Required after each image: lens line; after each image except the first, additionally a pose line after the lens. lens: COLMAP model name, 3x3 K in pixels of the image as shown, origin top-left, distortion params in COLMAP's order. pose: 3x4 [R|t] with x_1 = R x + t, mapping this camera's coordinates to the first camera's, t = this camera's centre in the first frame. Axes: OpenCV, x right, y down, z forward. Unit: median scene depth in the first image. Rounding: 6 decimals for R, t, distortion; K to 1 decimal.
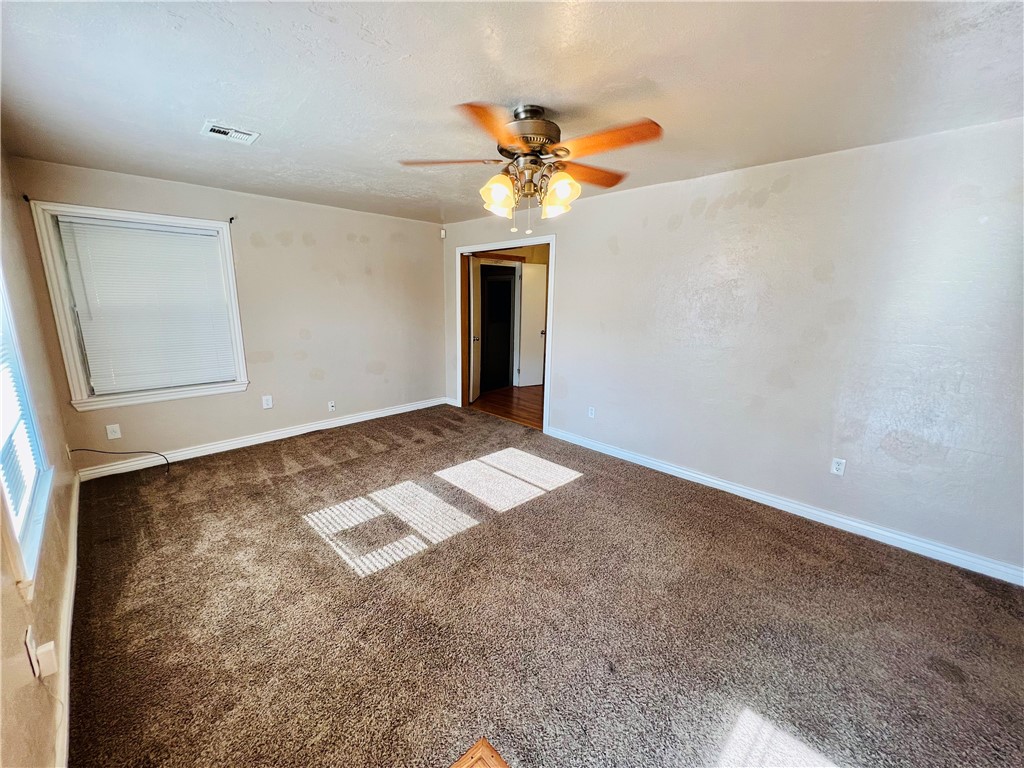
lens RADIAL K [[408.5, 0, 509.1], [0, 408.5, 380.4], [0, 0, 1]] dist [-0.002015, -0.000201]
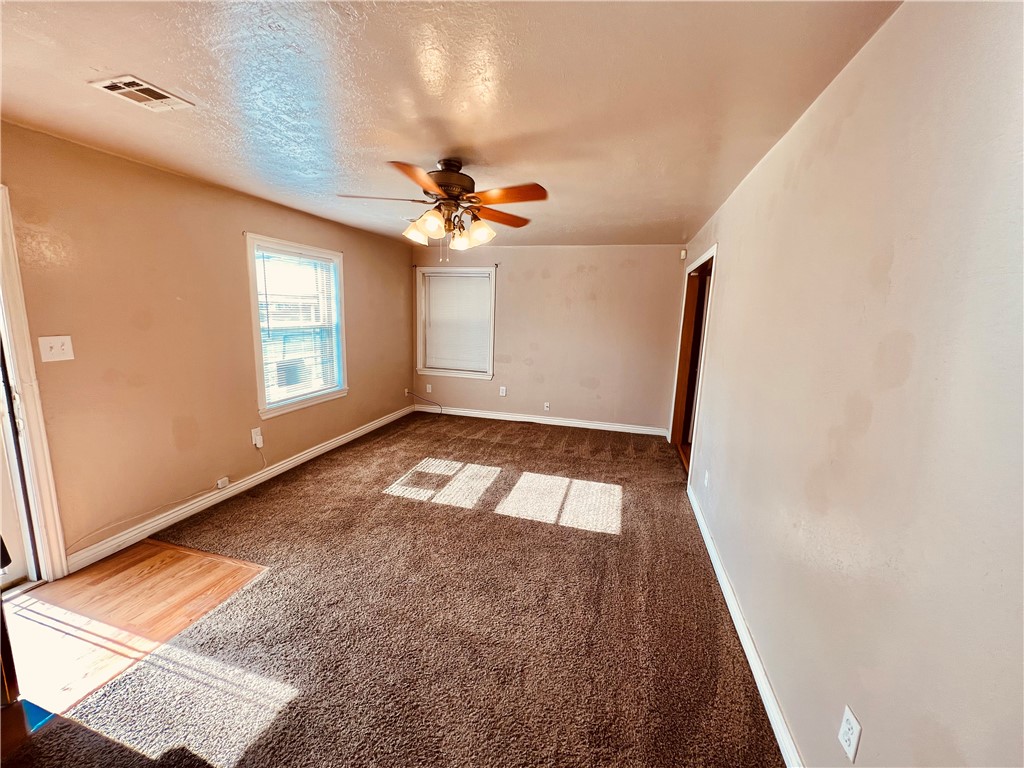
lens RADIAL K [[408.5, 0, 509.1], [0, 408.5, 380.4], [0, 0, 1]] dist [-0.002015, -0.000201]
pose [[0.497518, 0.145058, -0.855239, 0.743363], [-0.200922, 0.978378, 0.049061, -0.069129], [0.843864, 0.147428, 0.515906, 0.355788]]
